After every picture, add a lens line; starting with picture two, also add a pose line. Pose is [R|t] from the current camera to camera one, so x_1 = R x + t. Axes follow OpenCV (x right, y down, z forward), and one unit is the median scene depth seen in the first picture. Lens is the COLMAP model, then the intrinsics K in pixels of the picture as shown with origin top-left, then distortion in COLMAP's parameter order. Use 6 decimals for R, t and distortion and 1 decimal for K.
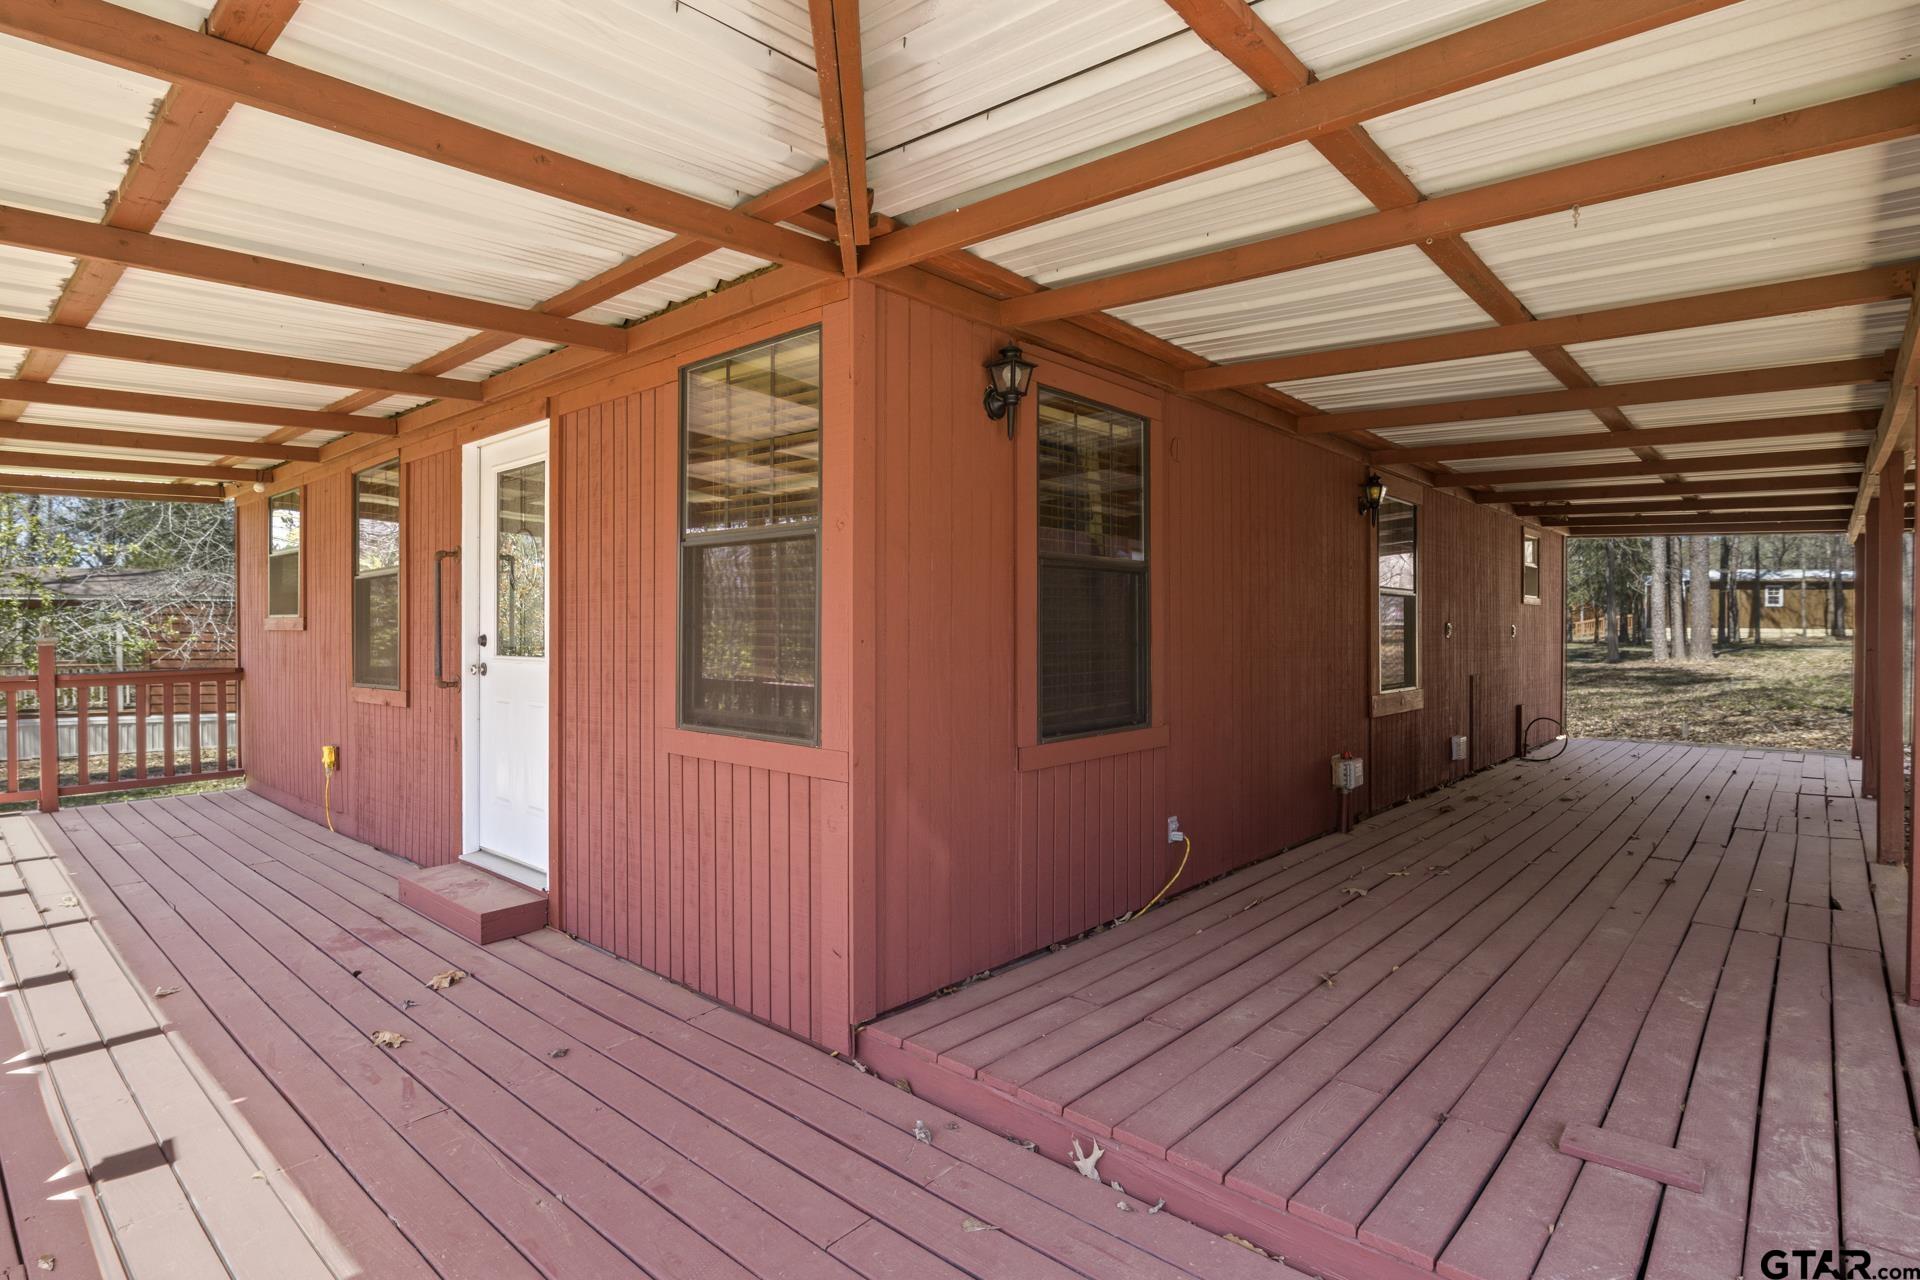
lens RADIAL K [[959.0, 0, 950.3], [0, 959.0, 631.3], [0, 0, 1]] dist [-0.008766, 0.003680]
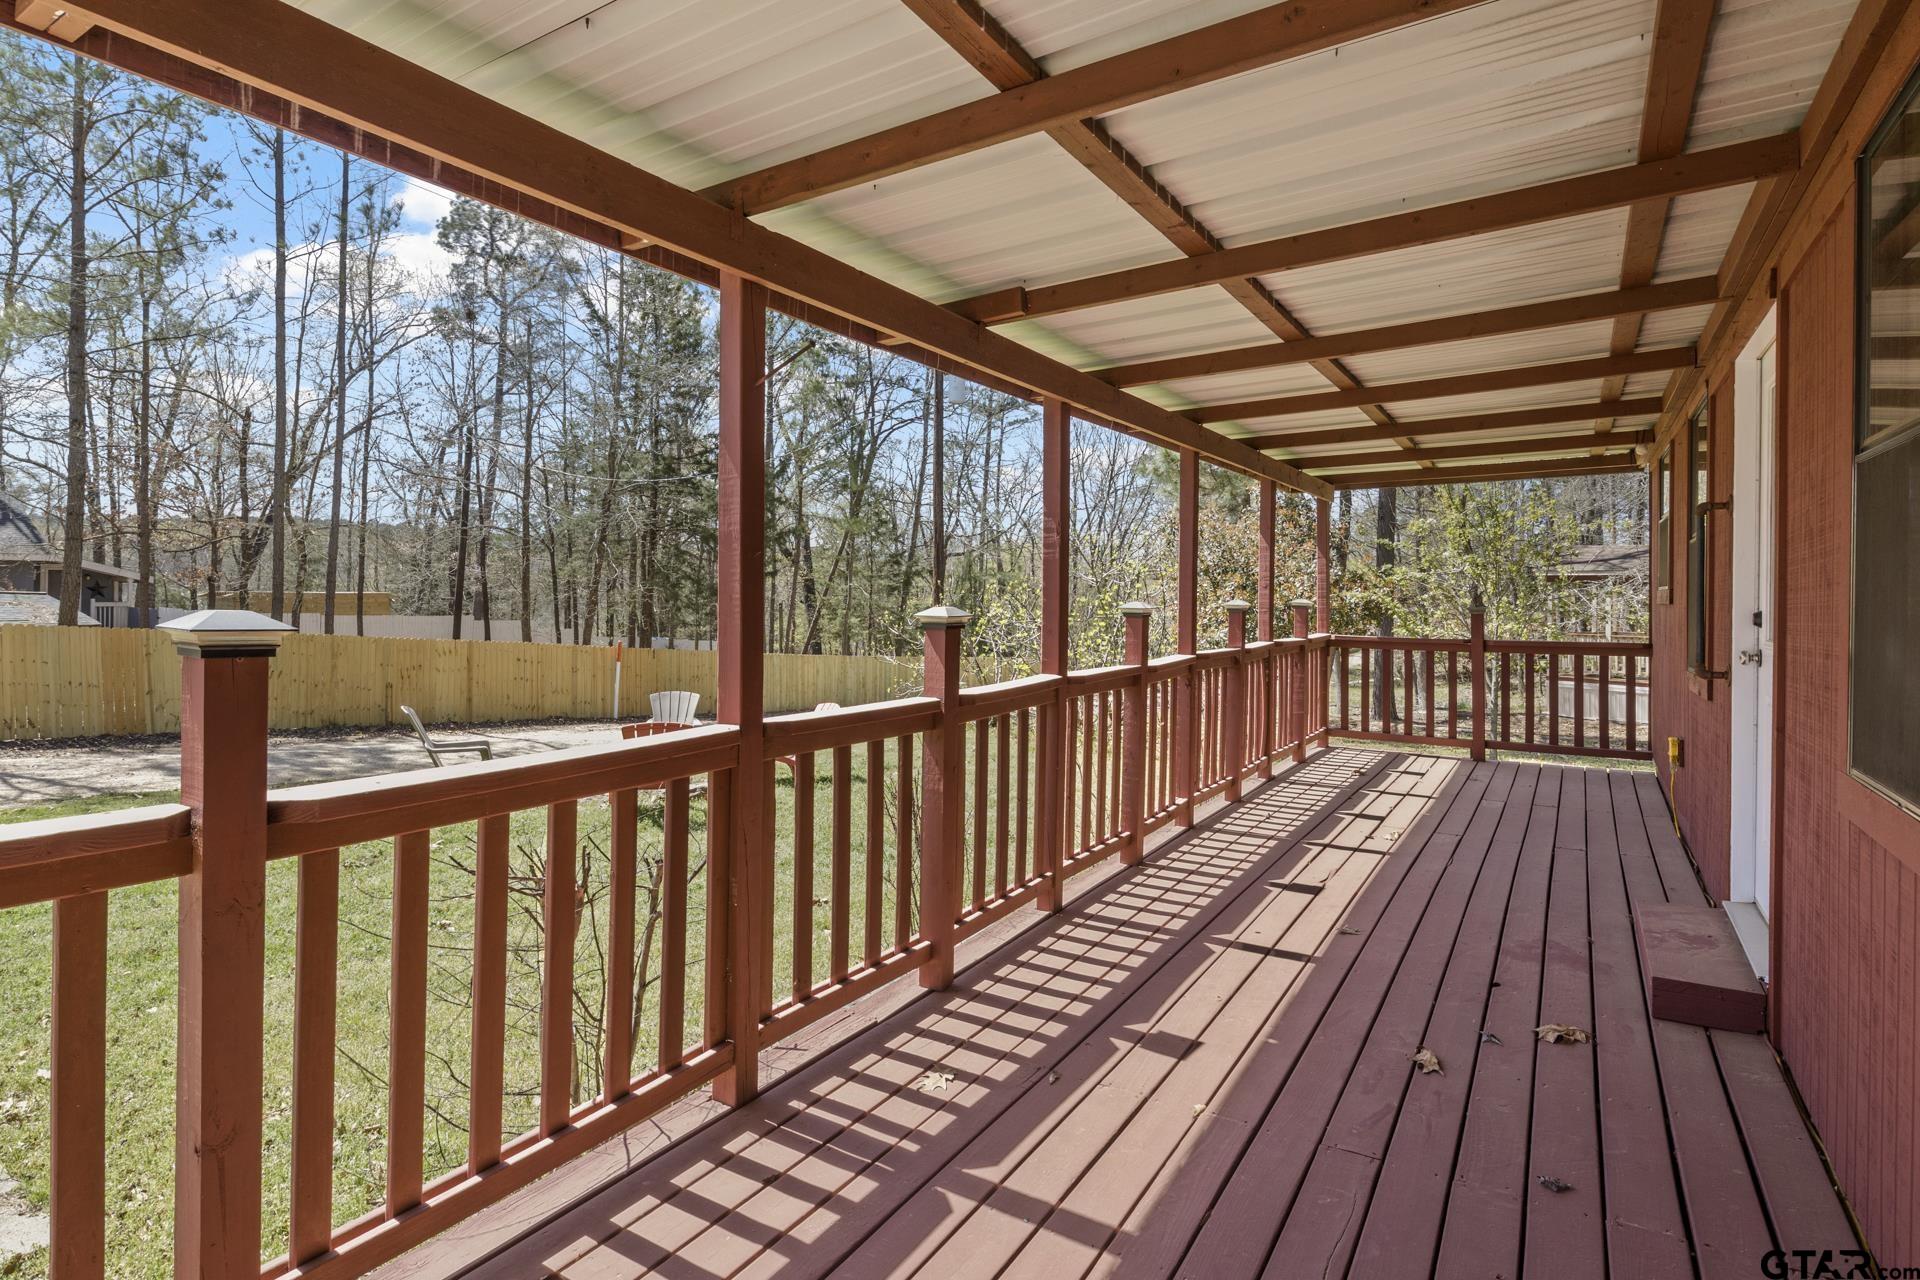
lens RADIAL K [[959.0, 0, 860.9], [0, 959.0, 599.2], [0, 0, 1]] dist [-0.008766, 0.003680]
pose [[0.174063, 0.011430, -0.984668, 0.152288], [-0.016430, 0.999827, 0.008702, -0.000951], [0.984597, 0.014664, 0.174221, 0.255518]]
